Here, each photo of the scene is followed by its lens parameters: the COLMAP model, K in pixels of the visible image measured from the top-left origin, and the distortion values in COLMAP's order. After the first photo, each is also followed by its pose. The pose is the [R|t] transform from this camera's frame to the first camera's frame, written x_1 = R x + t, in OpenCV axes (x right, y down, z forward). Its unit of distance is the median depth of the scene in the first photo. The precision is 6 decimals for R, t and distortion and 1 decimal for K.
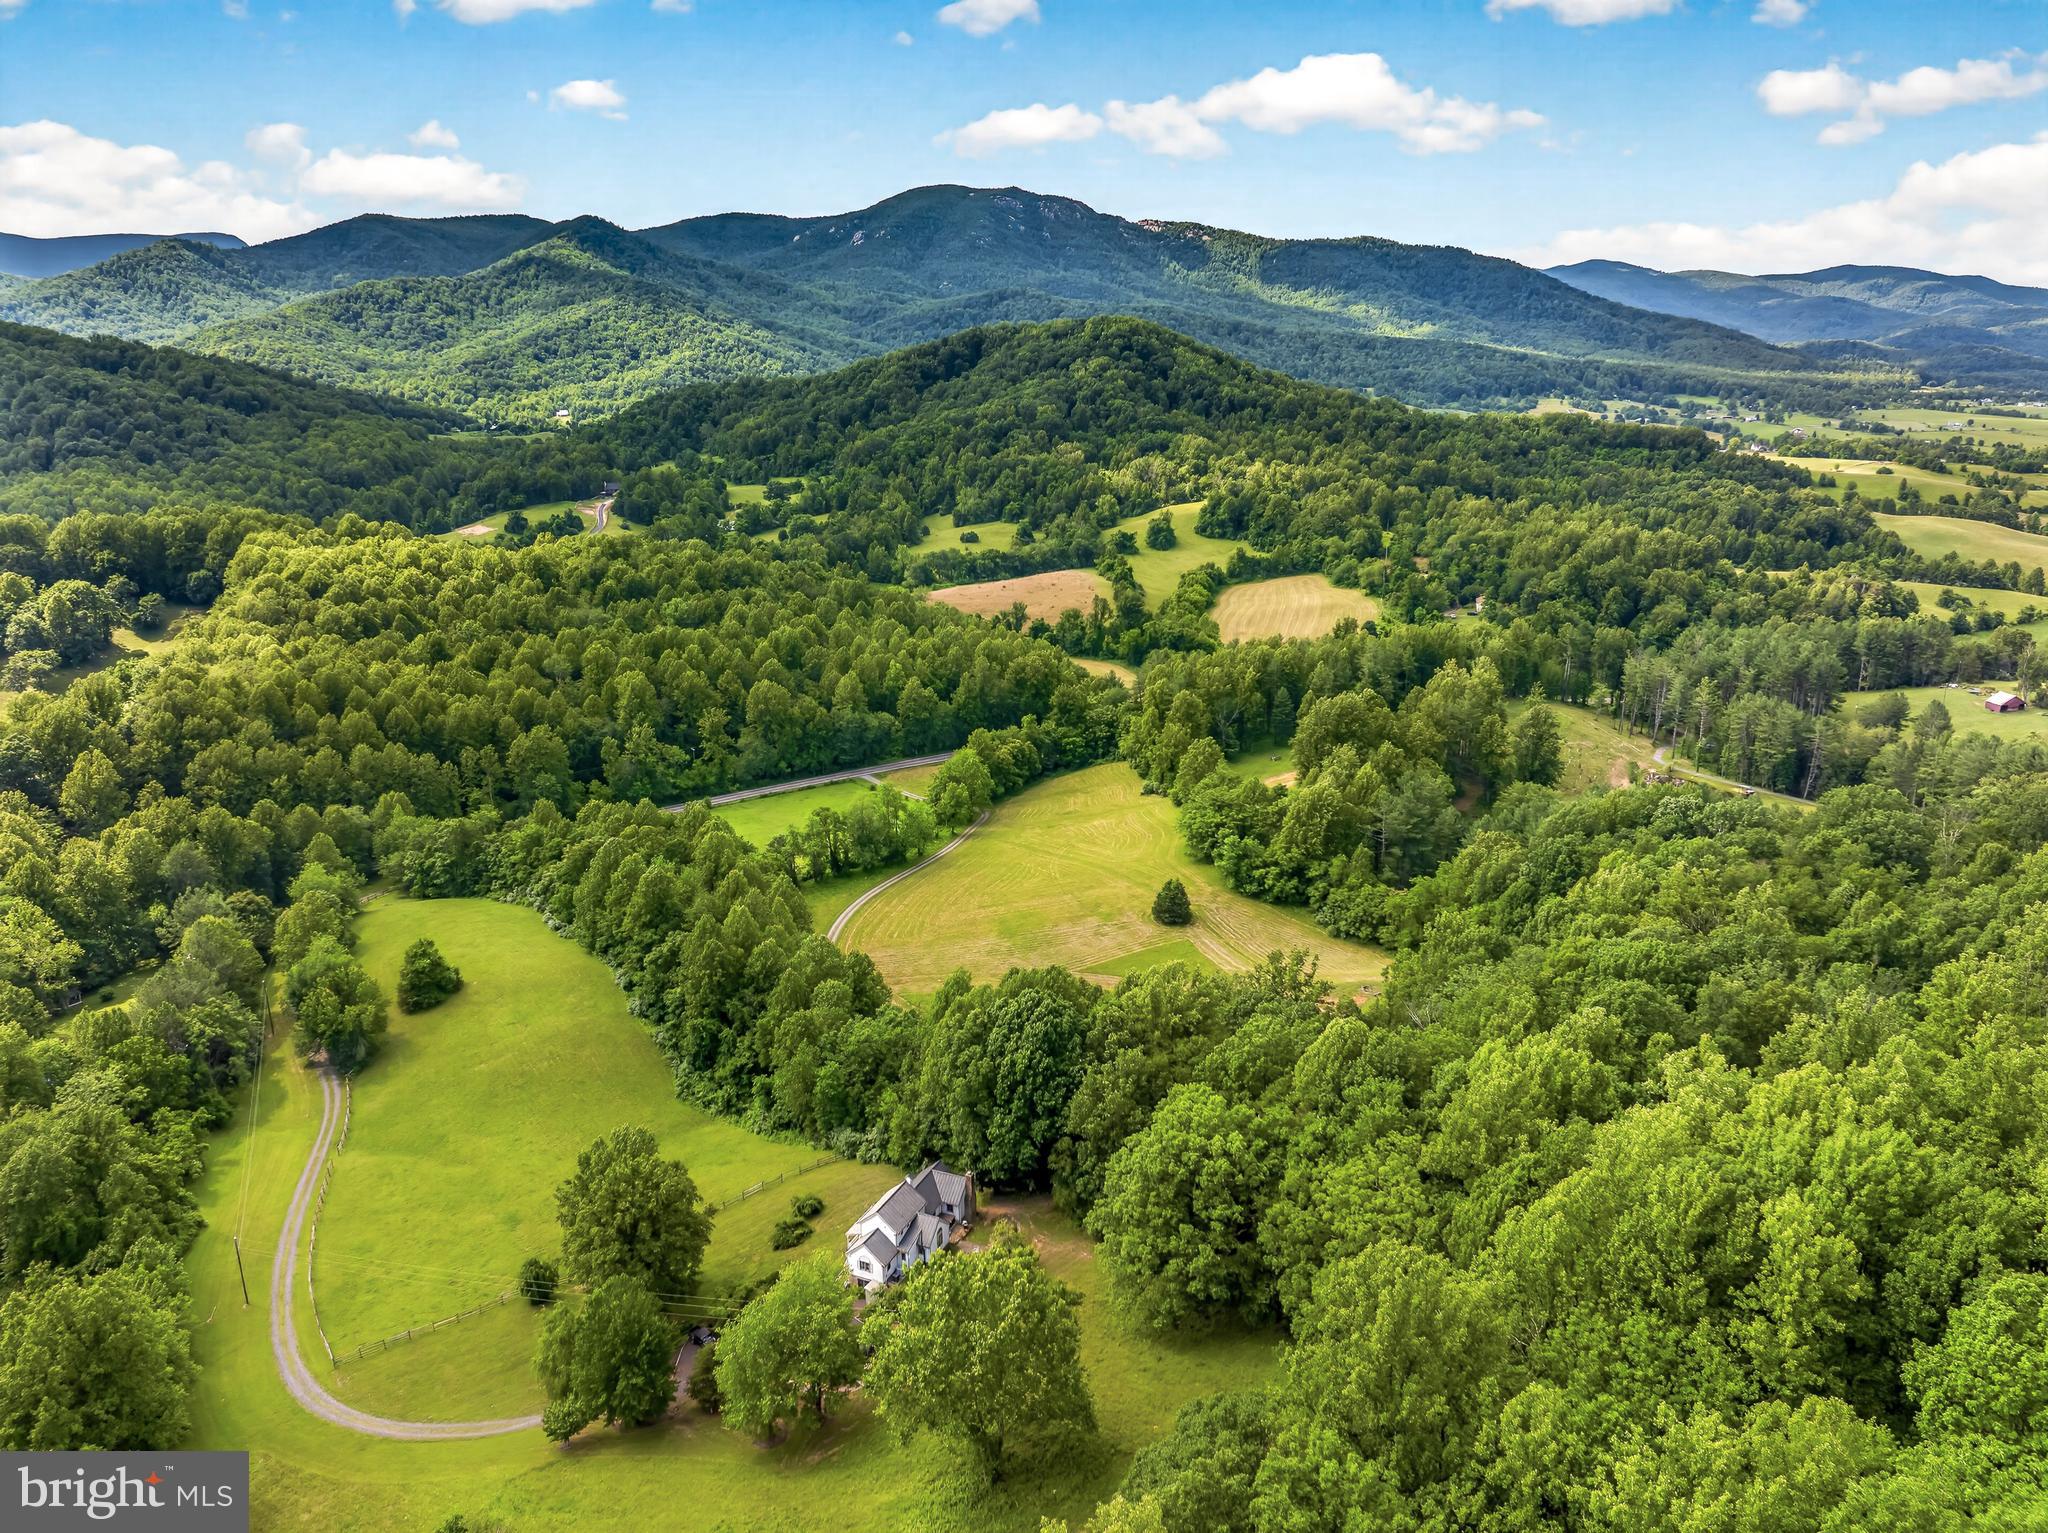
lens RADIAL K [[1430.9, 0, 1028.6], [0, 1430.9, 763.0], [0, 0, 1]] dist [-0.044005, 0.007354]
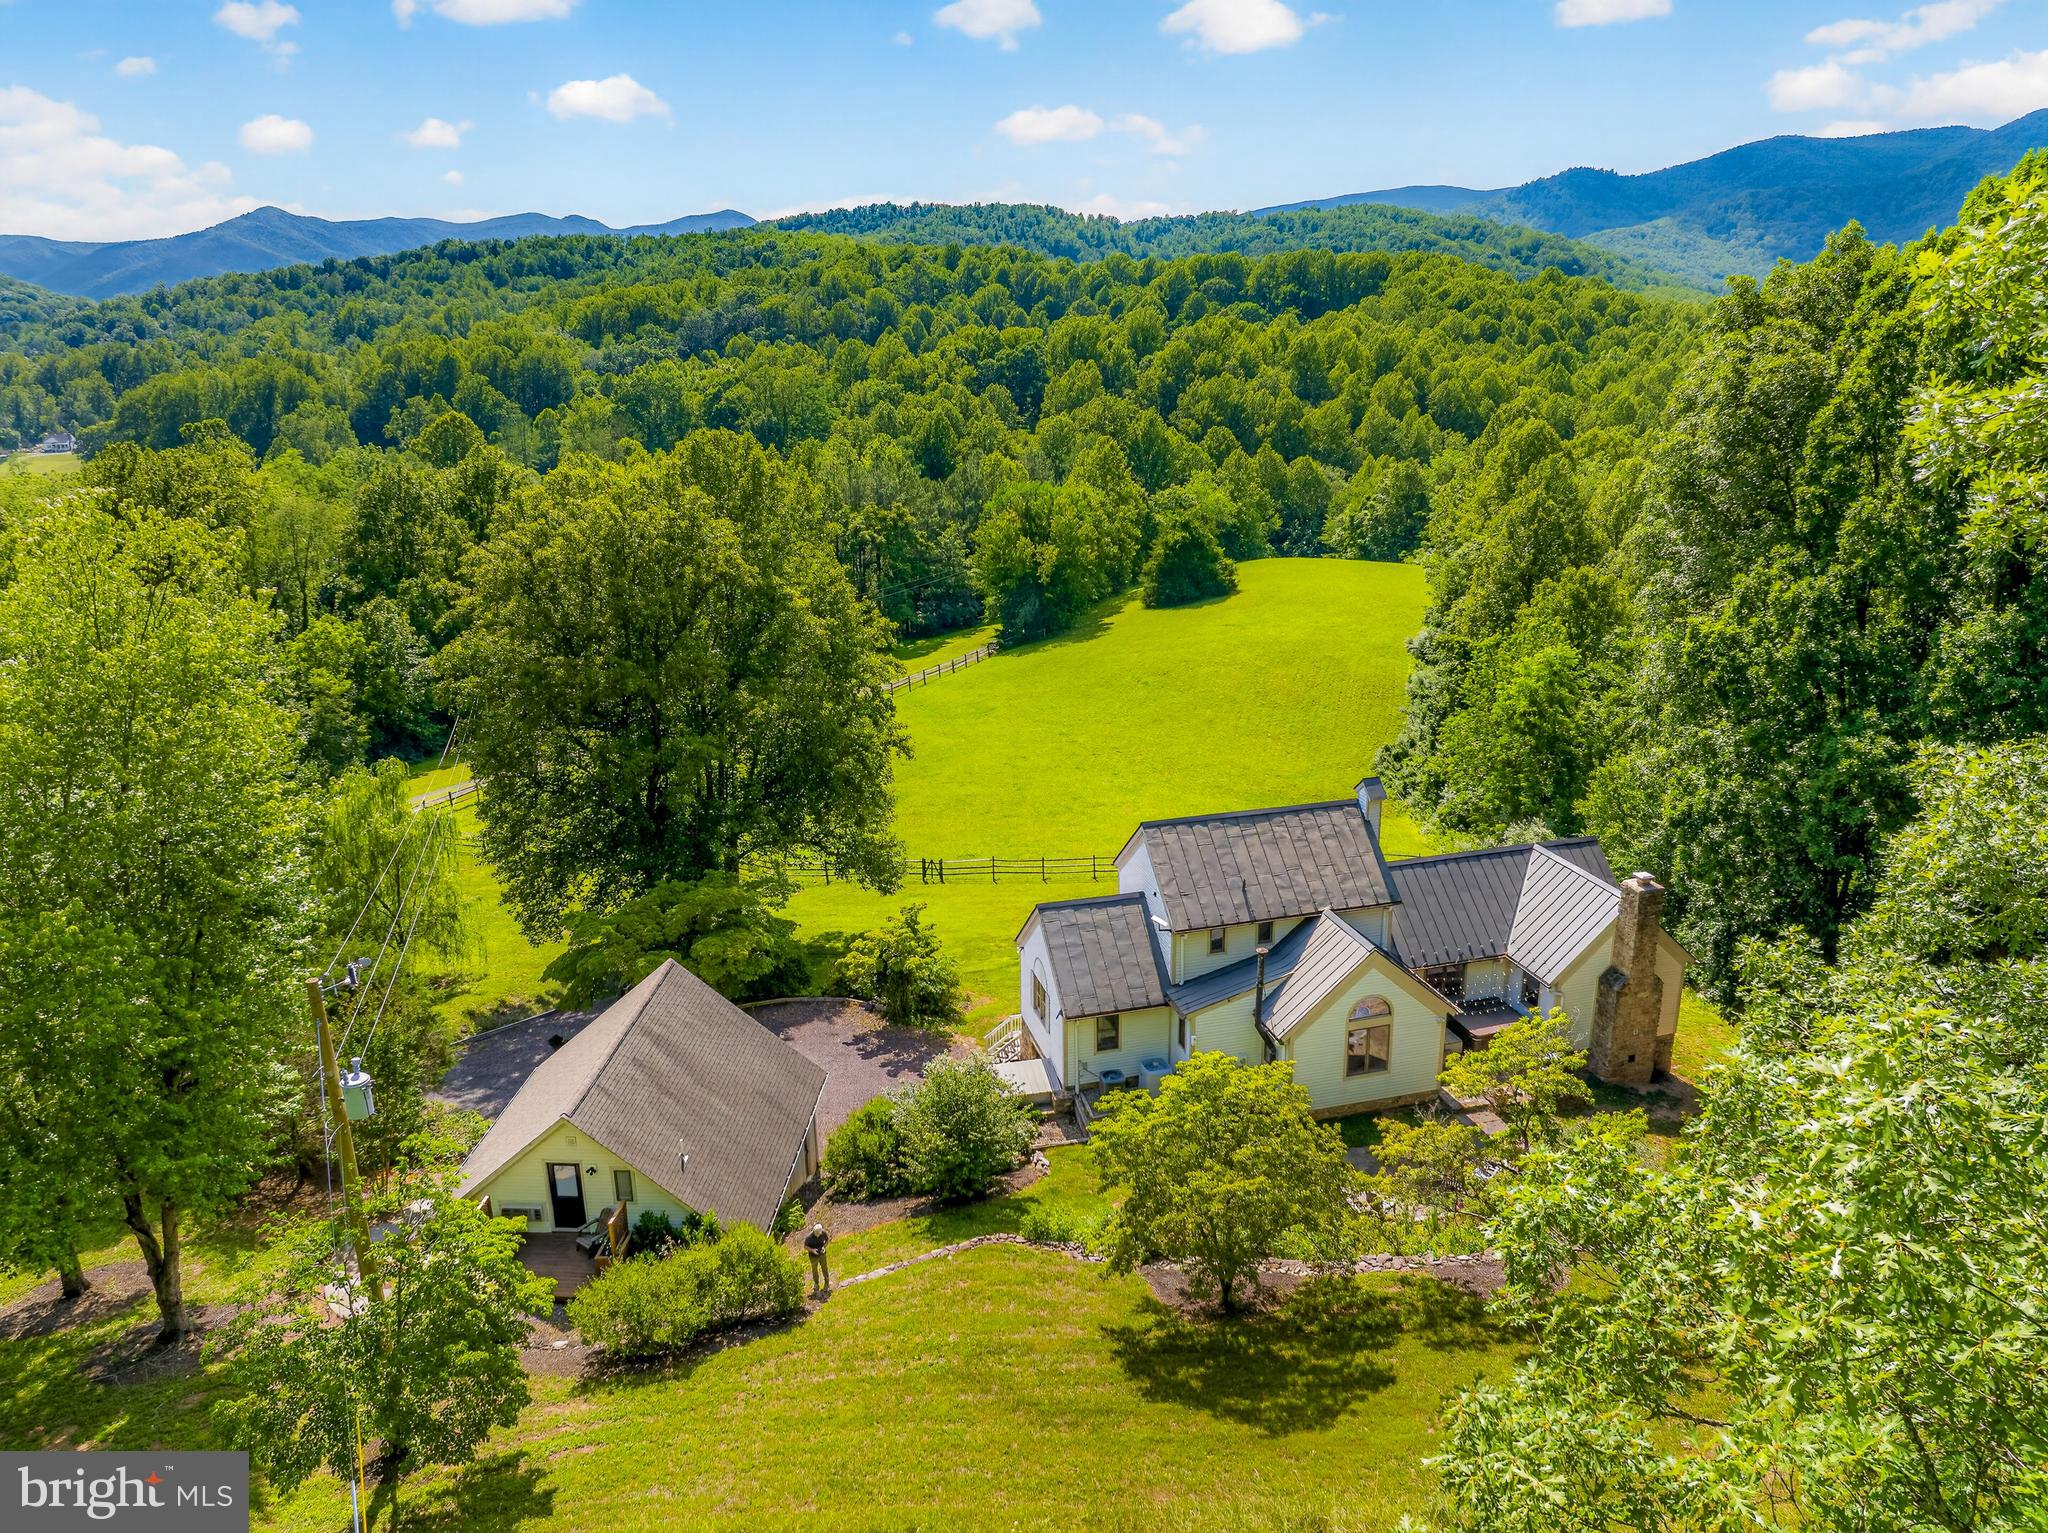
lens RADIAL K [[1430.9, 0, 1028.0], [0, 1430.9, 780.0], [0, 0, 1]] dist [-0.044005, 0.007354]
pose [[0.636275, 0.241194, -0.732789, 0.014733], [-0.210466, 0.968109, 0.135903, 0.062678], [0.742198, 0.067755, 0.666747, 0.184187]]
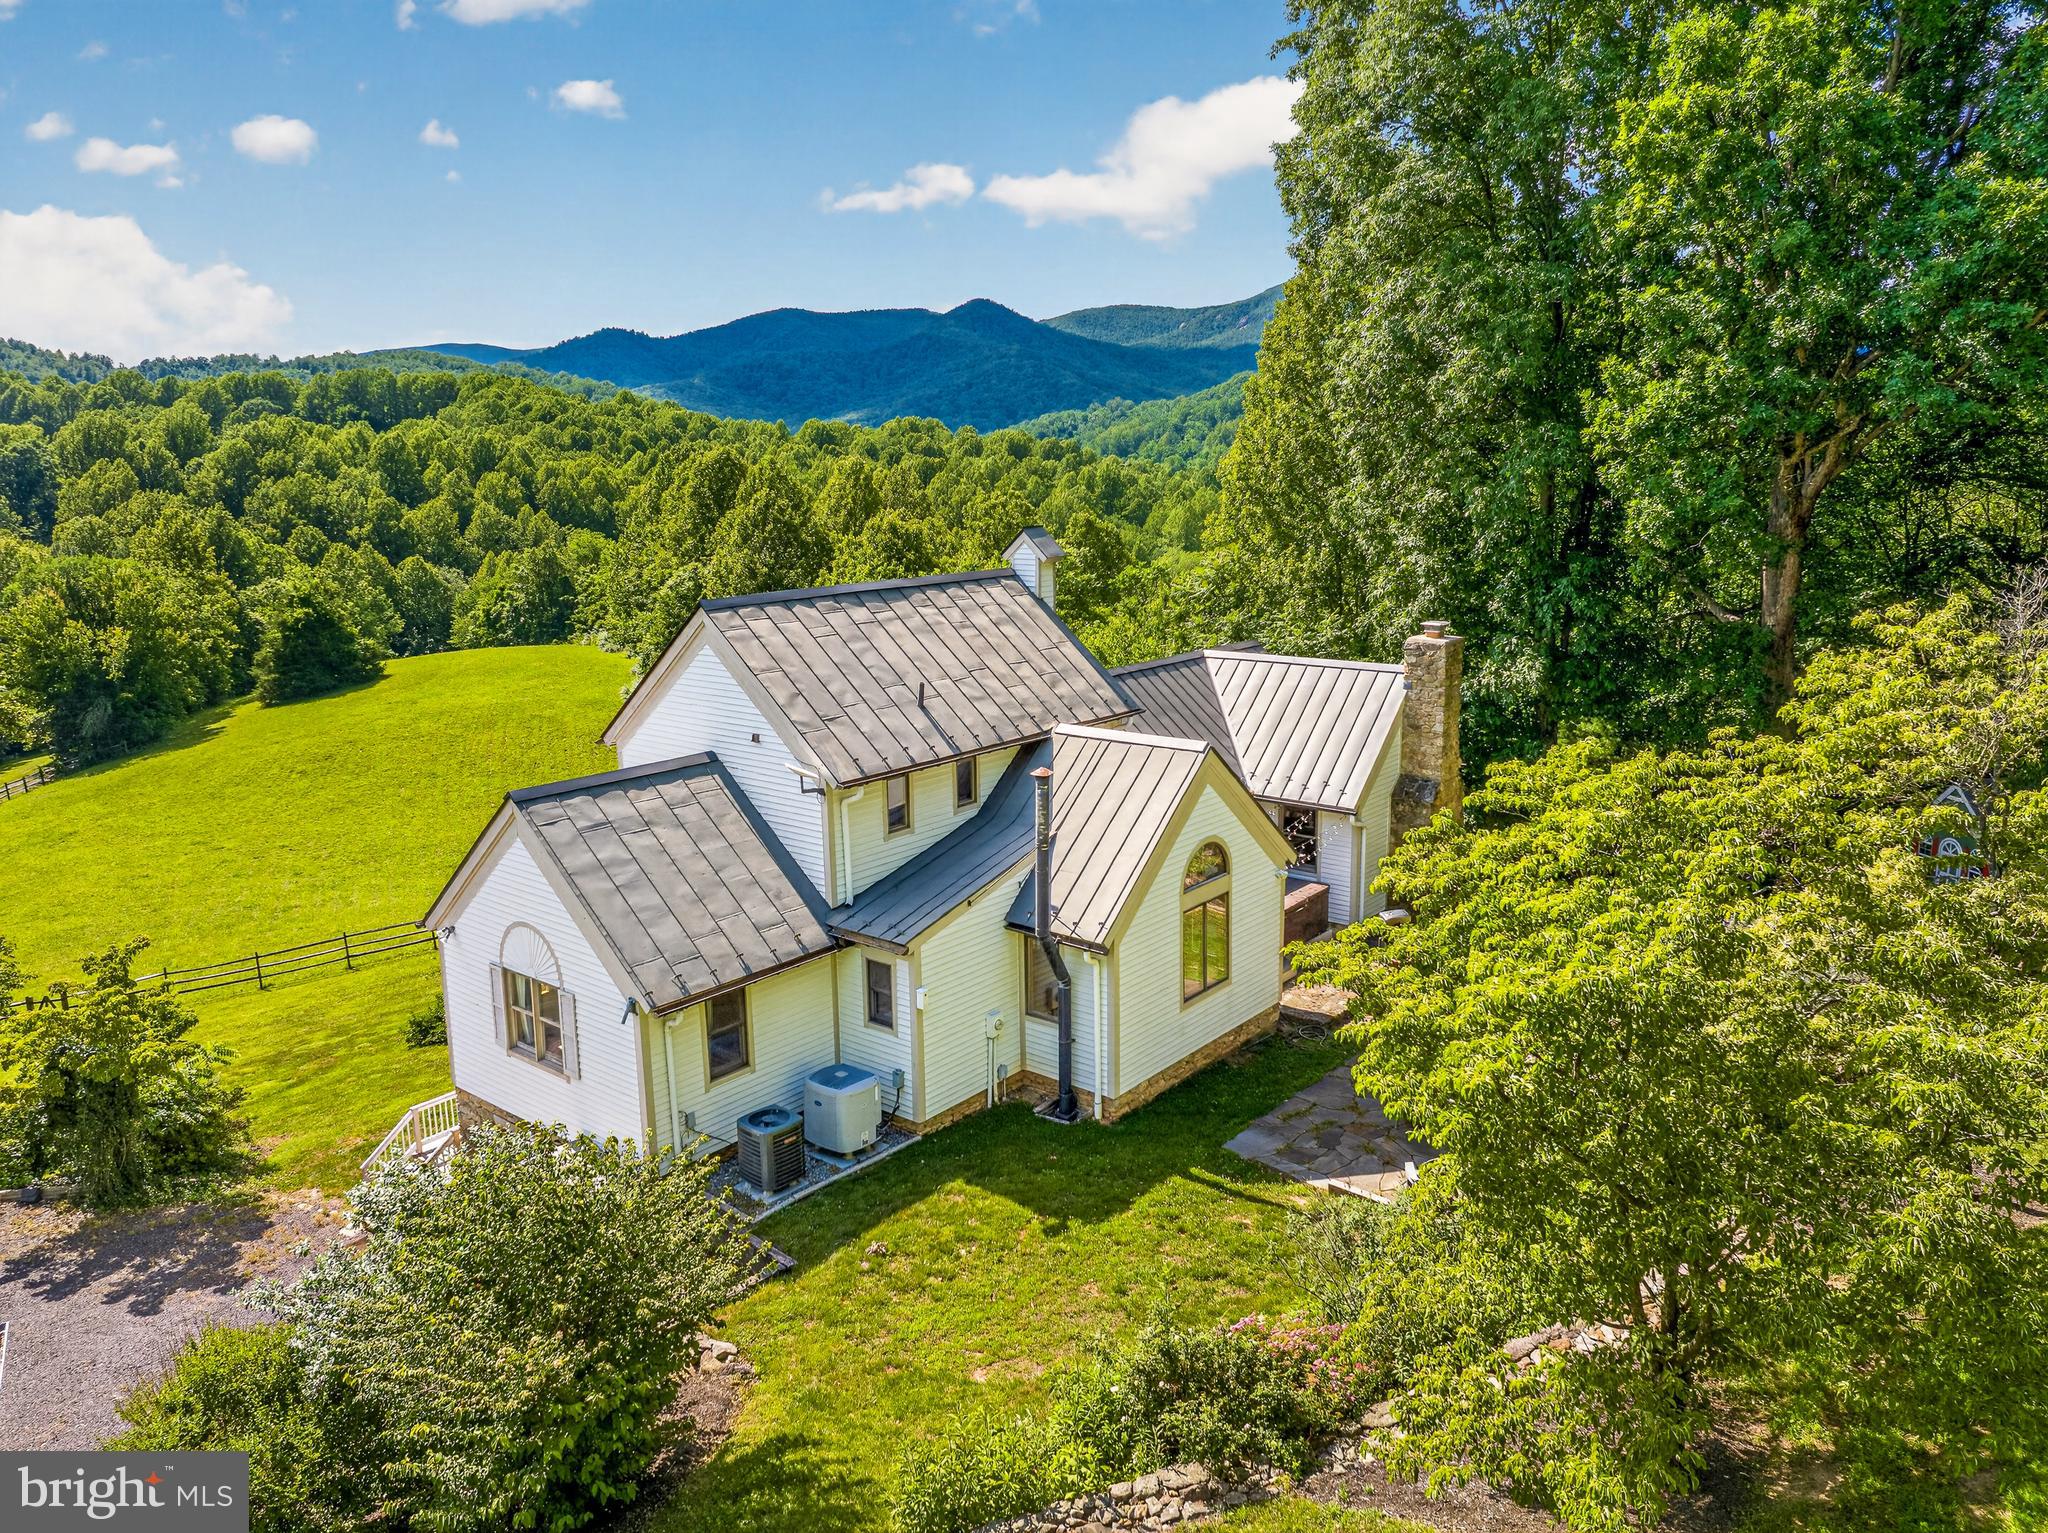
lens RADIAL K [[1430.9, 0, 1041.6], [0, 1430.9, 766.8], [0, 0, 1]] dist [-0.044005, 0.007354]
pose [[0.969081, 0.053174, -0.240946, -0.010509], [-0.070269, 0.995542, -0.062918, 0.075624], [0.236527, 0.077904, 0.968497, 0.200733]]
